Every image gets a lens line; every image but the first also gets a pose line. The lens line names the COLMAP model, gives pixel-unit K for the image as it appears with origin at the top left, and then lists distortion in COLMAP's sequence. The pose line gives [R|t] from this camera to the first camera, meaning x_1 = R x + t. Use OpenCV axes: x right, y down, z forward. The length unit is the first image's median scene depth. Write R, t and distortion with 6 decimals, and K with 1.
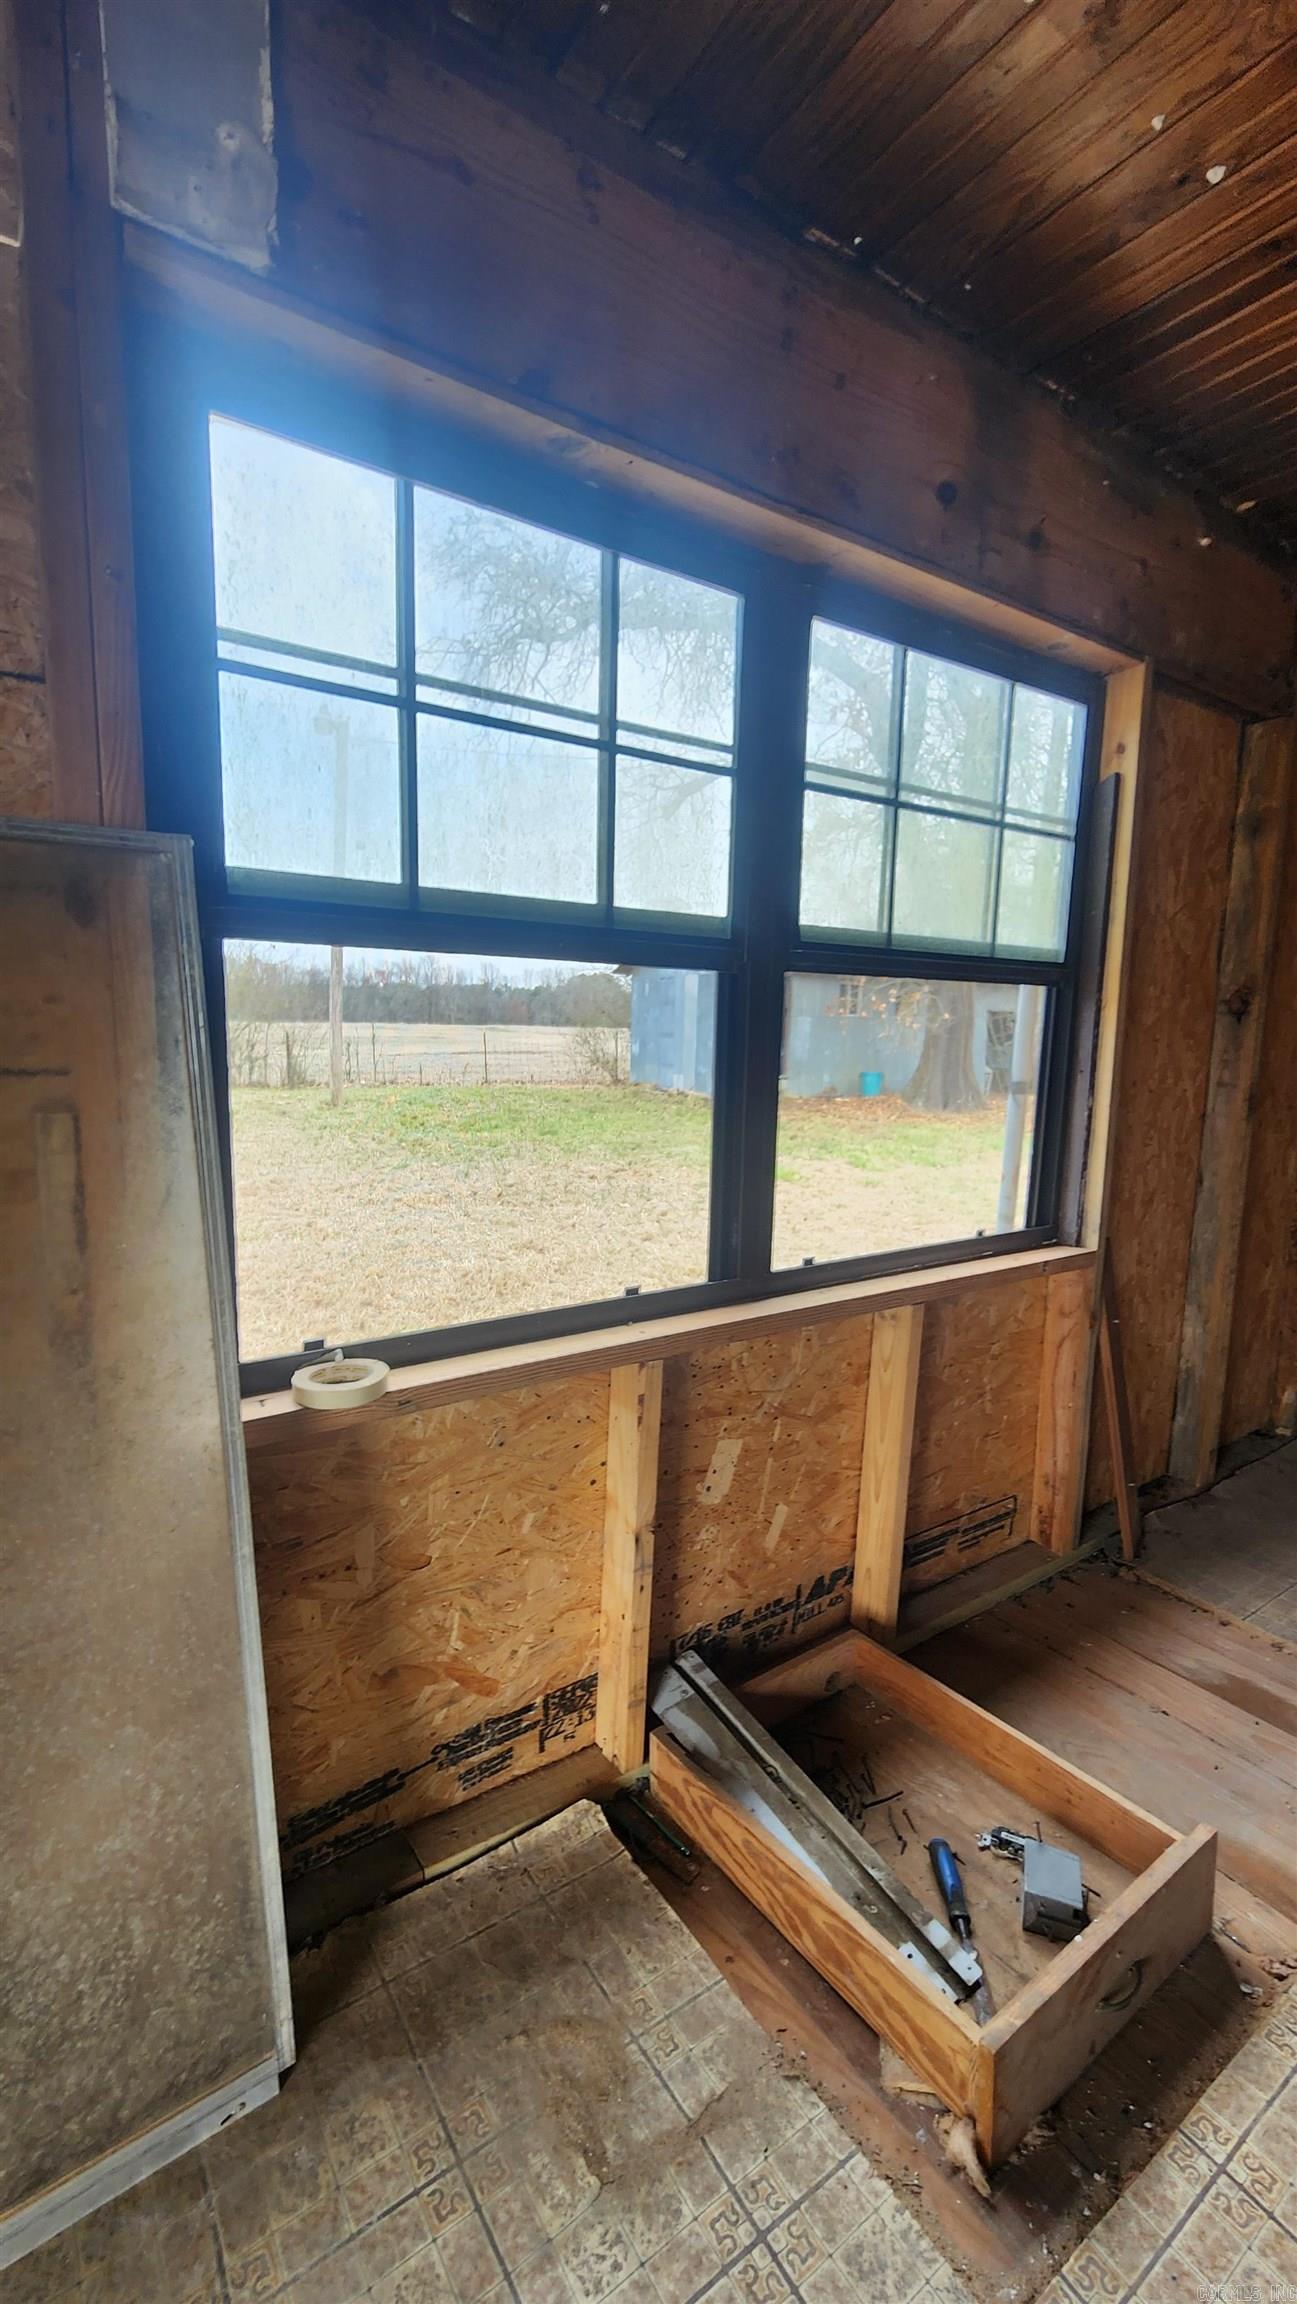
lens RADIAL K [[946.9, 0, 641.1], [0, 946.9, 1161.2], [0, 0, 1]] dist [-0.000119, 0.007593]
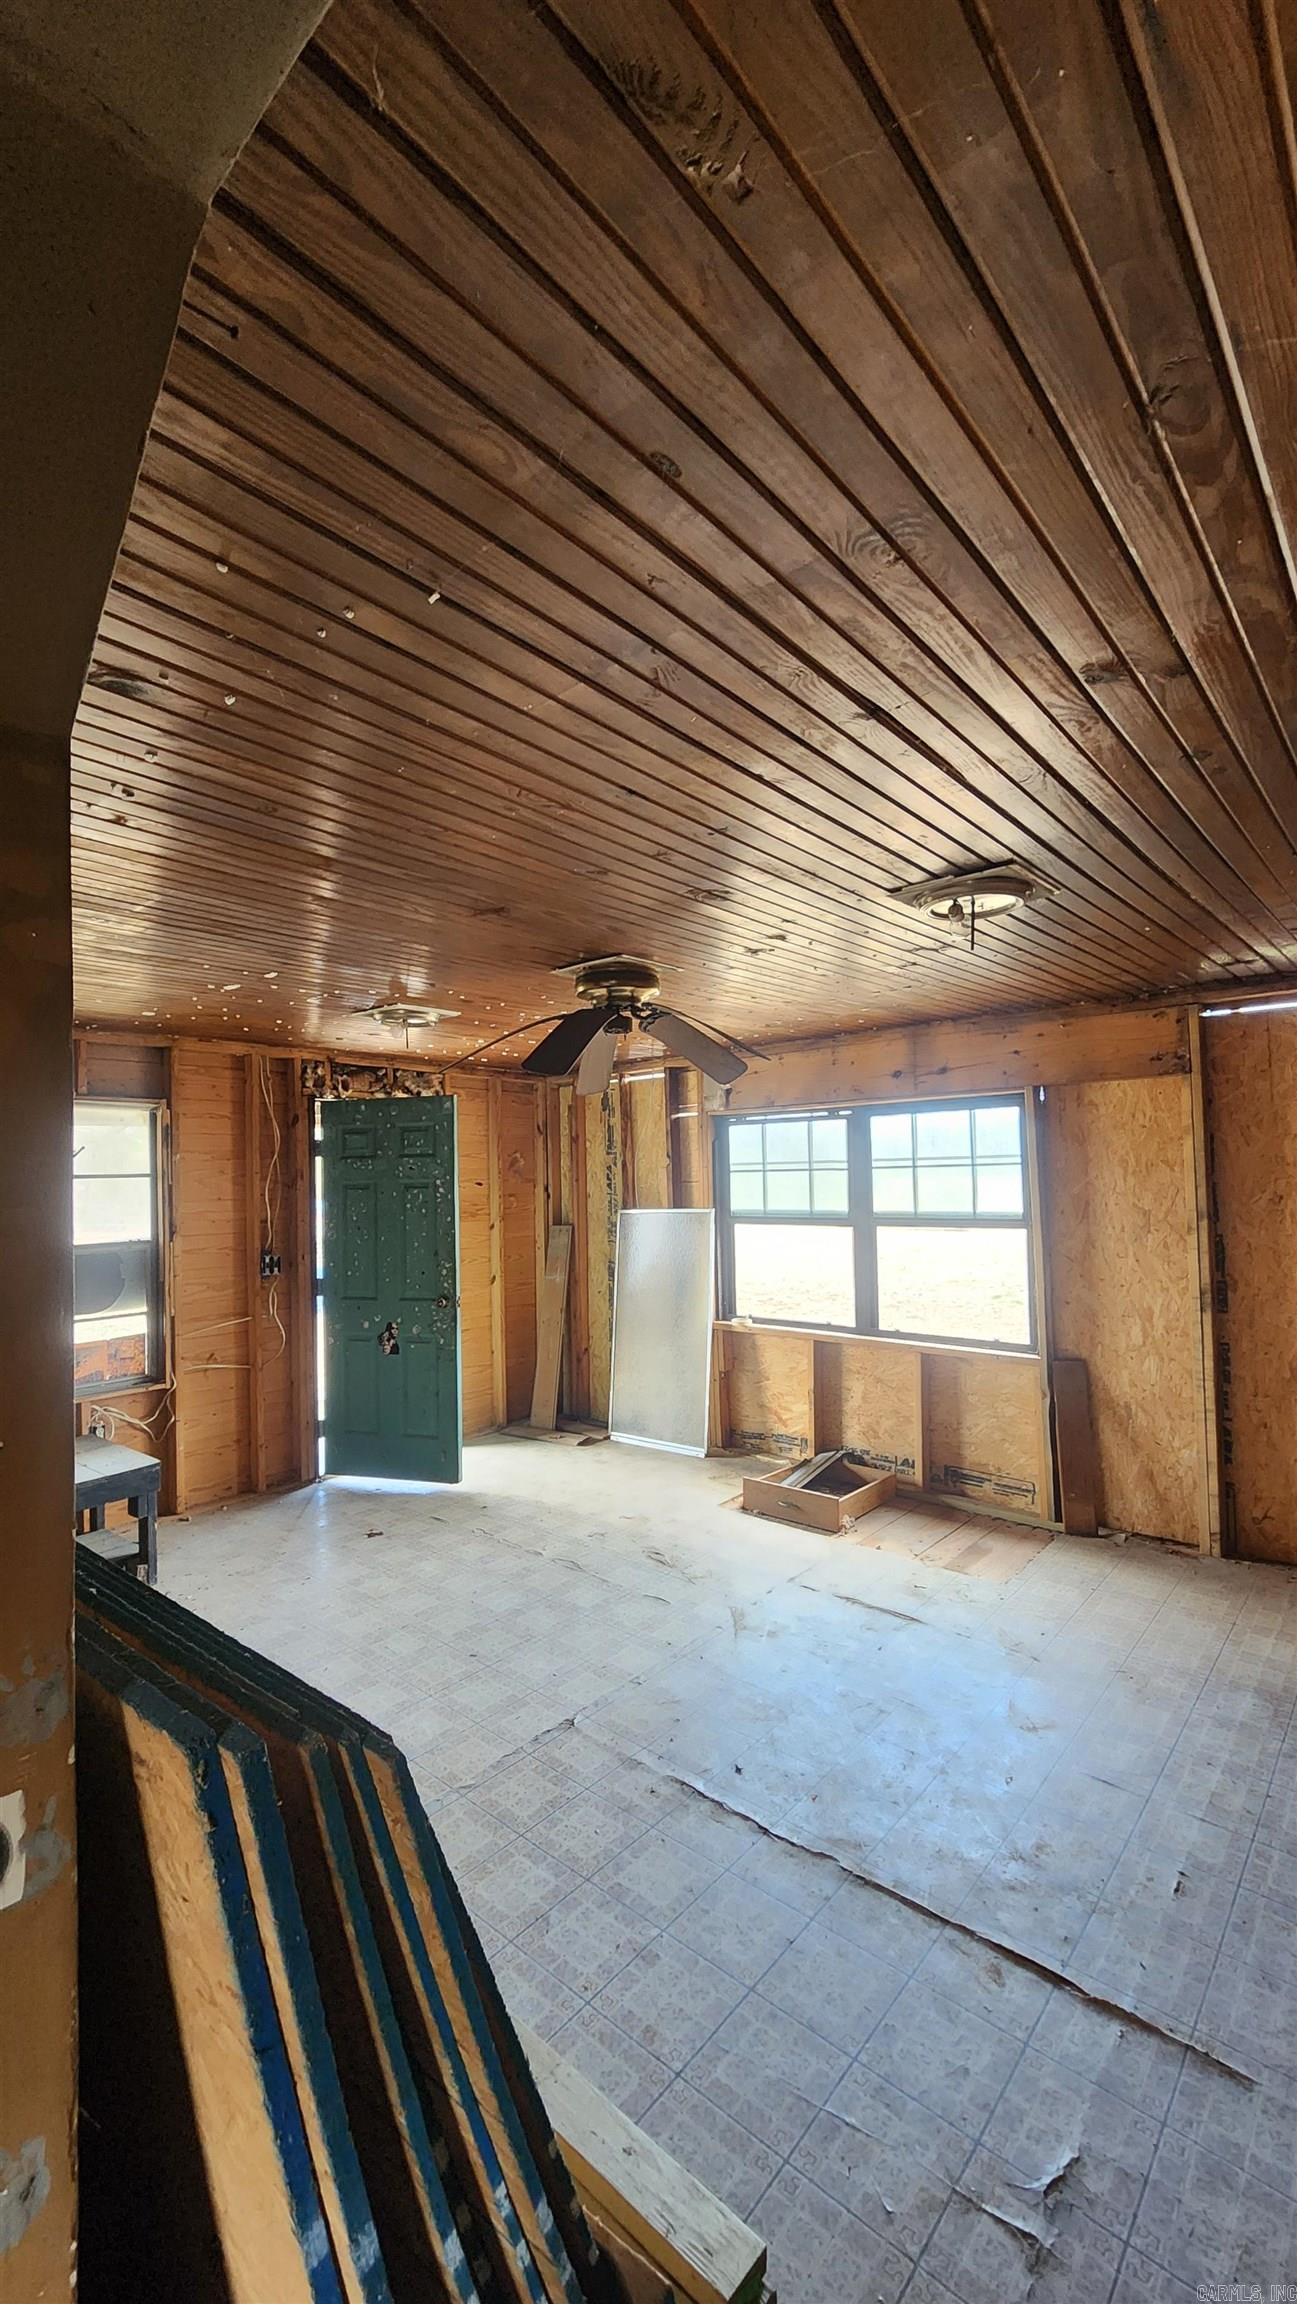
lens RADIAL K [[946.9, 0, 641.1], [0, 946.9, 1161.2], [0, 0, 1]] dist [-0.000119, 0.007593]
pose [[0.248199, -0.038105, -0.967959, 2.872068], [-0.107375, 0.991987, -0.066583, -0.126345], [0.962740, 0.120460, 0.242119, -0.464331]]
